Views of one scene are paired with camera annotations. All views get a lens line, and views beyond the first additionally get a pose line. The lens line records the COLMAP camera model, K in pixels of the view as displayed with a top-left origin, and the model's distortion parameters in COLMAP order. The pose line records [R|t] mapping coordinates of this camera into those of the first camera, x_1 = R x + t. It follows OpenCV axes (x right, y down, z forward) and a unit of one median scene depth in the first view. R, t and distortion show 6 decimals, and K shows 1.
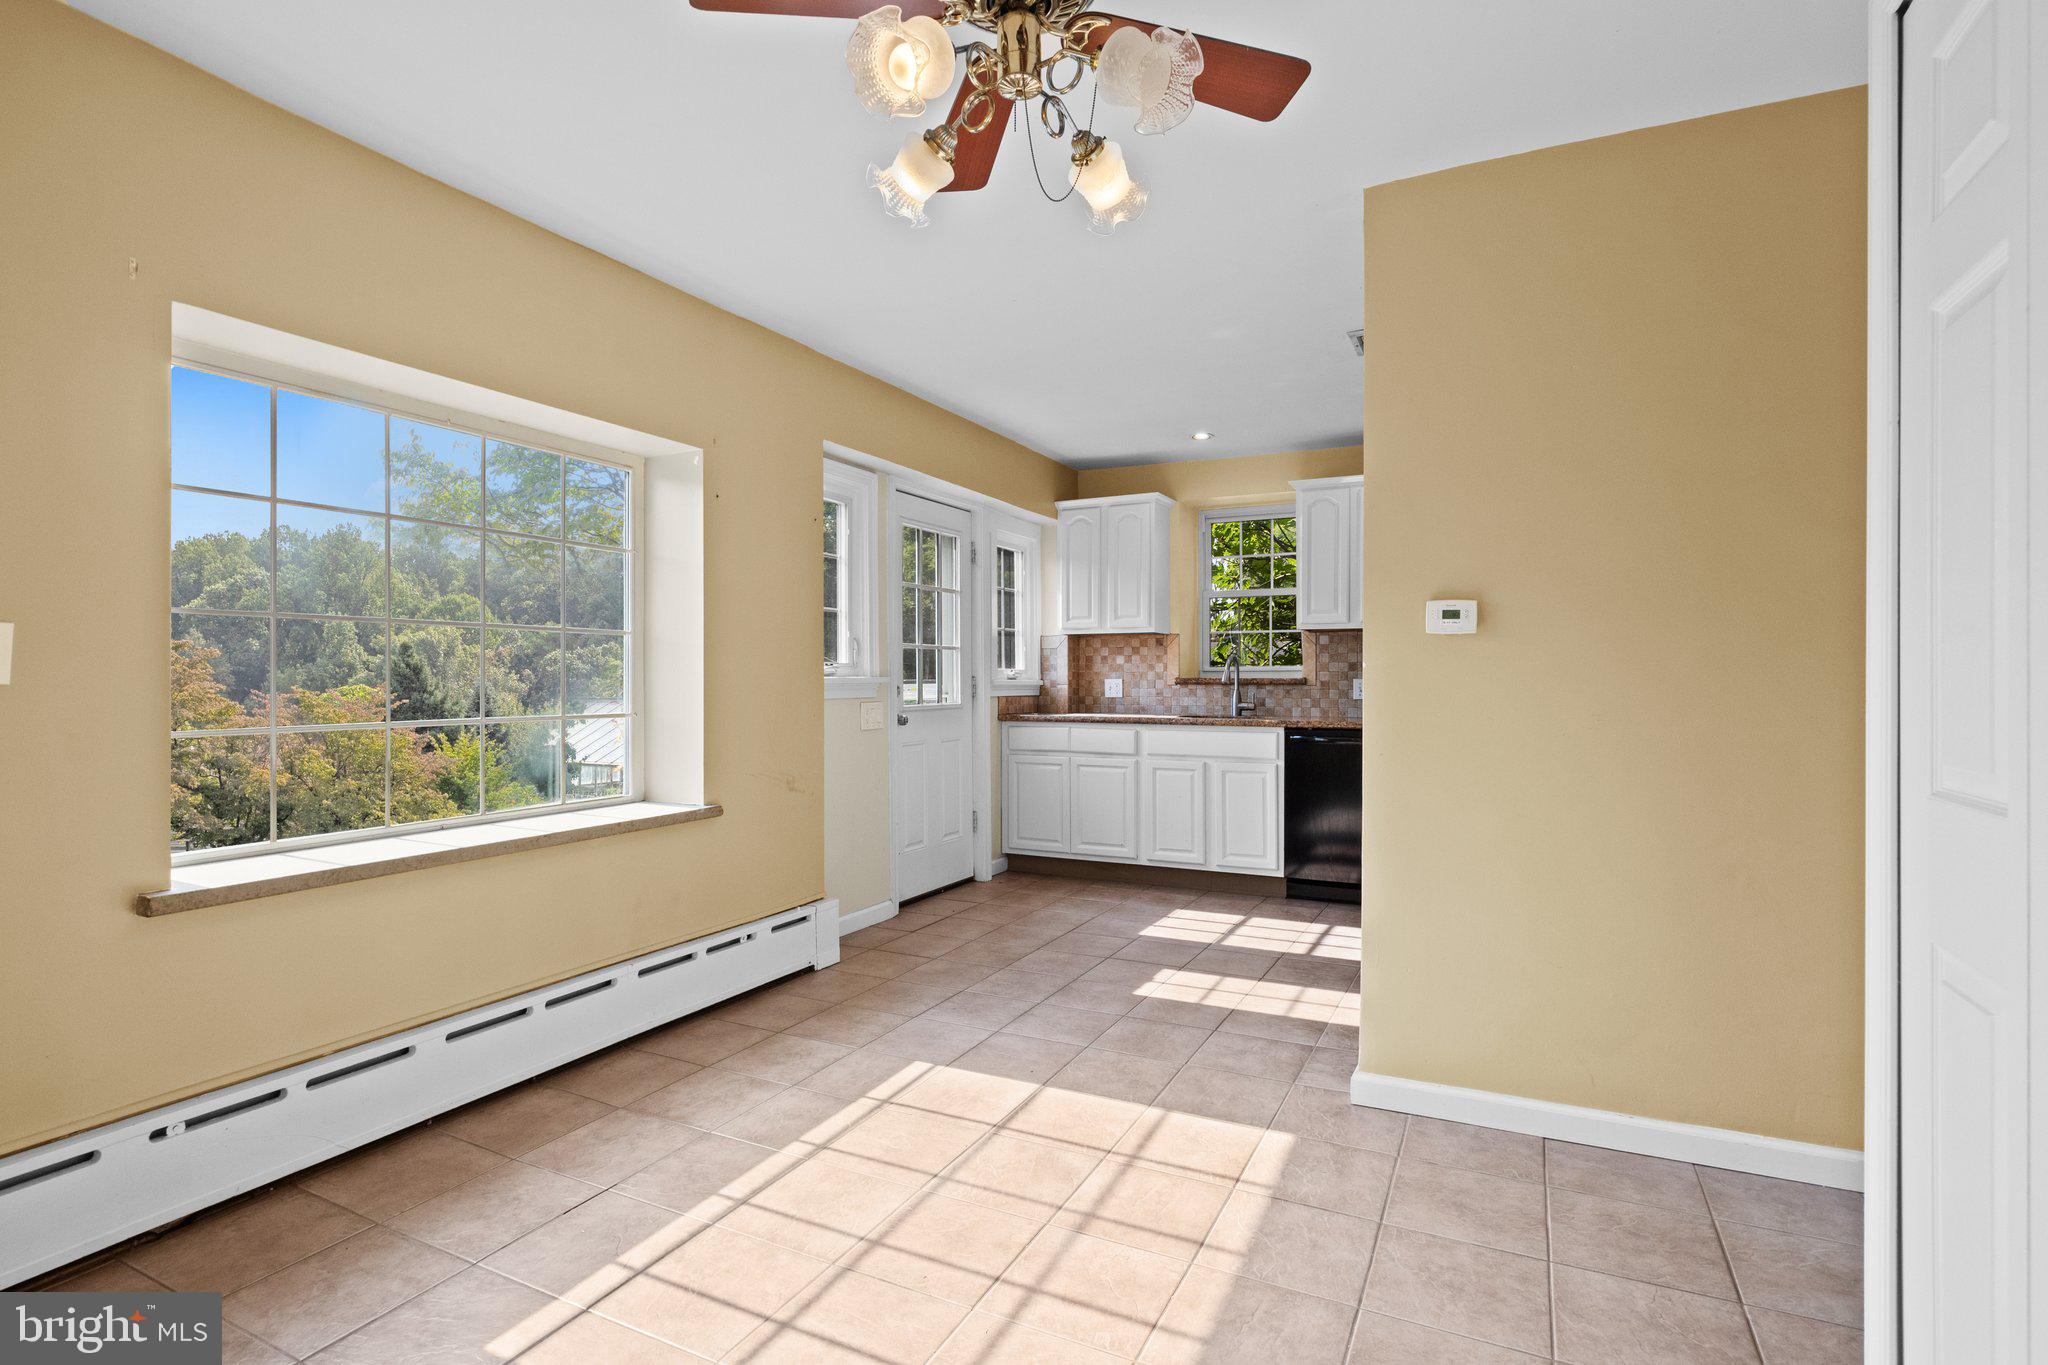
lens RADIAL K [[970.2, 0, 1038.3], [0, 970.2, 688.0], [0, 0, 1]] dist [-0.002460, -0.000089]
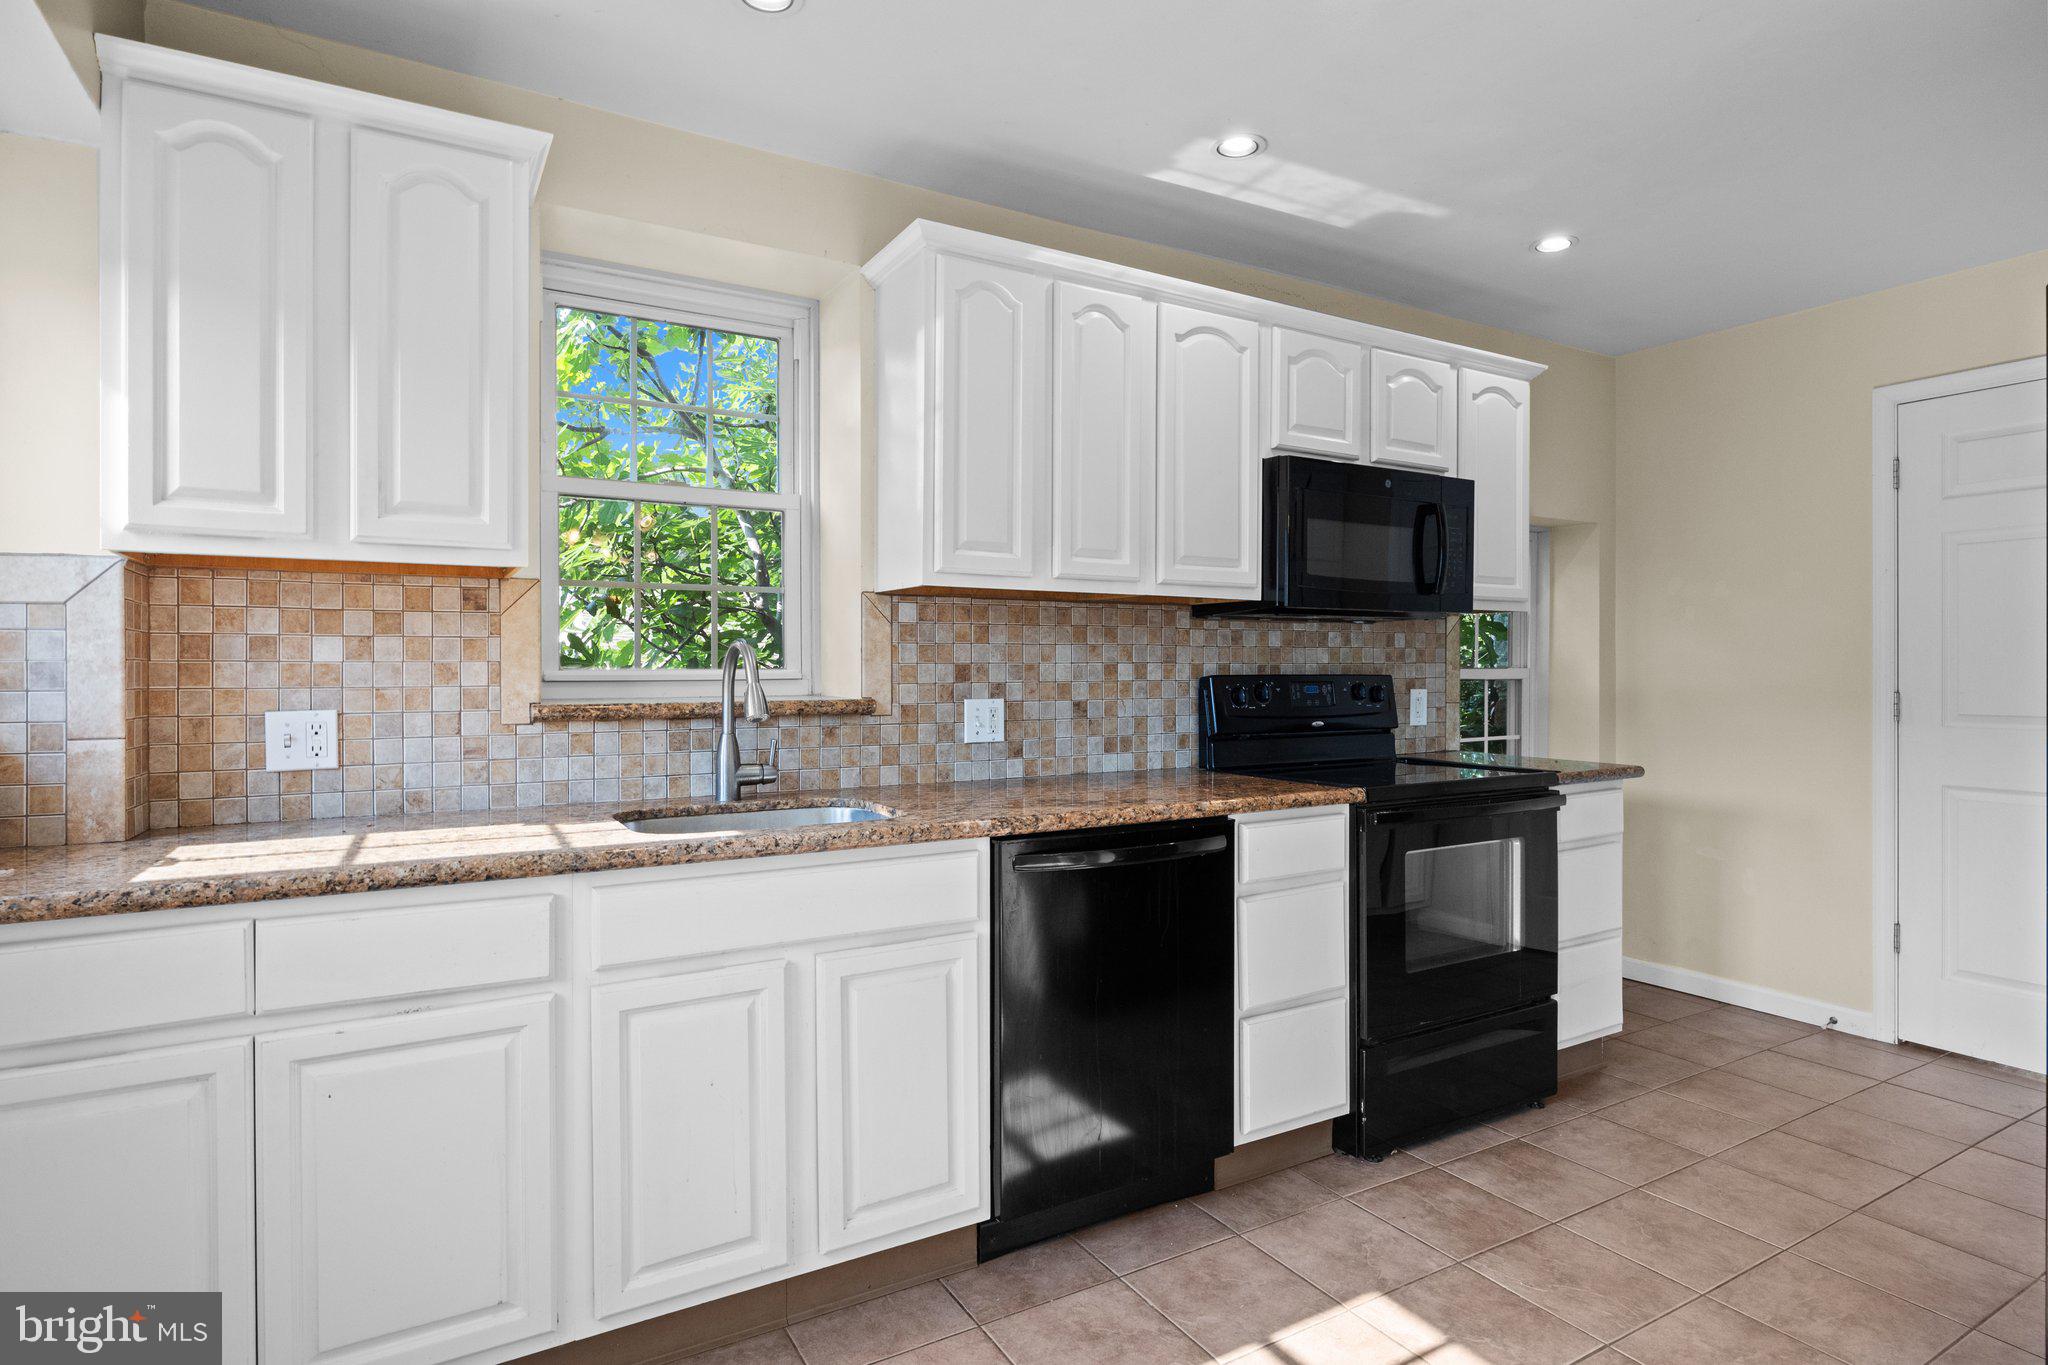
lens RADIAL K [[1103.0, 0, 1075.3], [0, 1103.0, 668.8], [0, 0, 1]] dist [-0.003781, -0.000672]
pose [[0.551205, -0.000791, 0.834370, -0.079723], [0.007198, 0.999967, -0.003807, -0.019893], [-0.834339, 0.008105, 0.551192, 0.611744]]
